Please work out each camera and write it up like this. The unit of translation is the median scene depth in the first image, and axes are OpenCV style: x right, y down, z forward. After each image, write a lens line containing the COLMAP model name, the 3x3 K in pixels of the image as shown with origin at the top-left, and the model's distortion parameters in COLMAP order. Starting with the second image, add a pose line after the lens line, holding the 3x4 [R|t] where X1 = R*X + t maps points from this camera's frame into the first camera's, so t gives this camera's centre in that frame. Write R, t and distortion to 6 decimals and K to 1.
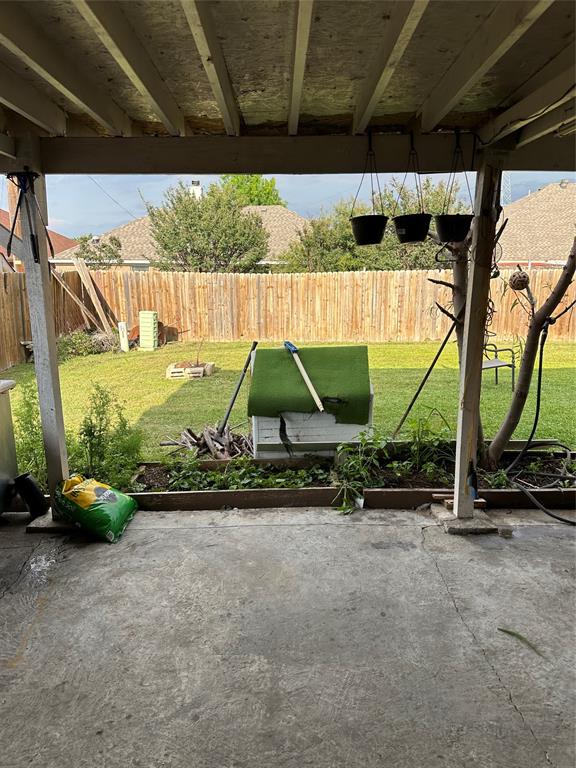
lens RADIAL K [[540.0, 0, 290.9], [0, 540.0, 382.5], [0, 0, 1]] dist [0.079677, -0.116510]
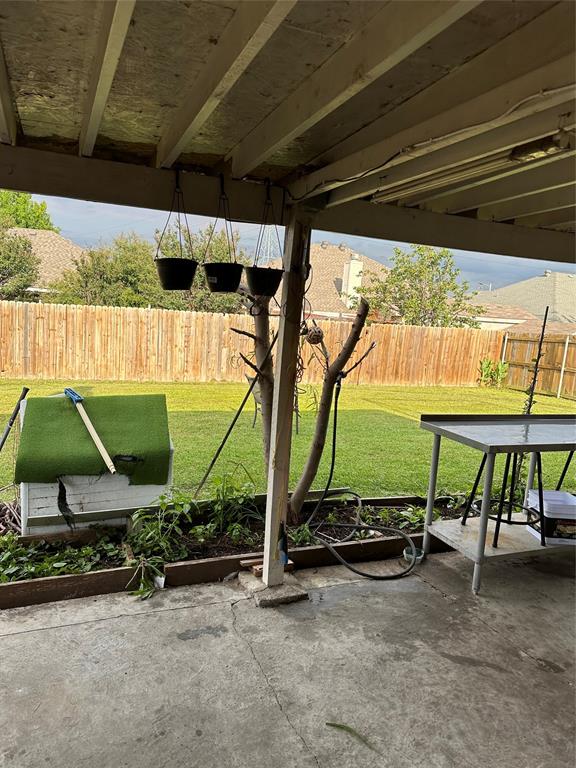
lens RADIAL K [[540.0, 0, 290.9], [0, 540.0, 382.5], [0, 0, 1]] dist [0.079677, -0.116510]
pose [[0.922246, 0.016035, 0.386271, -0.021249], [0.010588, 0.997717, -0.066698, -0.033702], [-0.386458, 0.065602, 0.919971, 0.096651]]
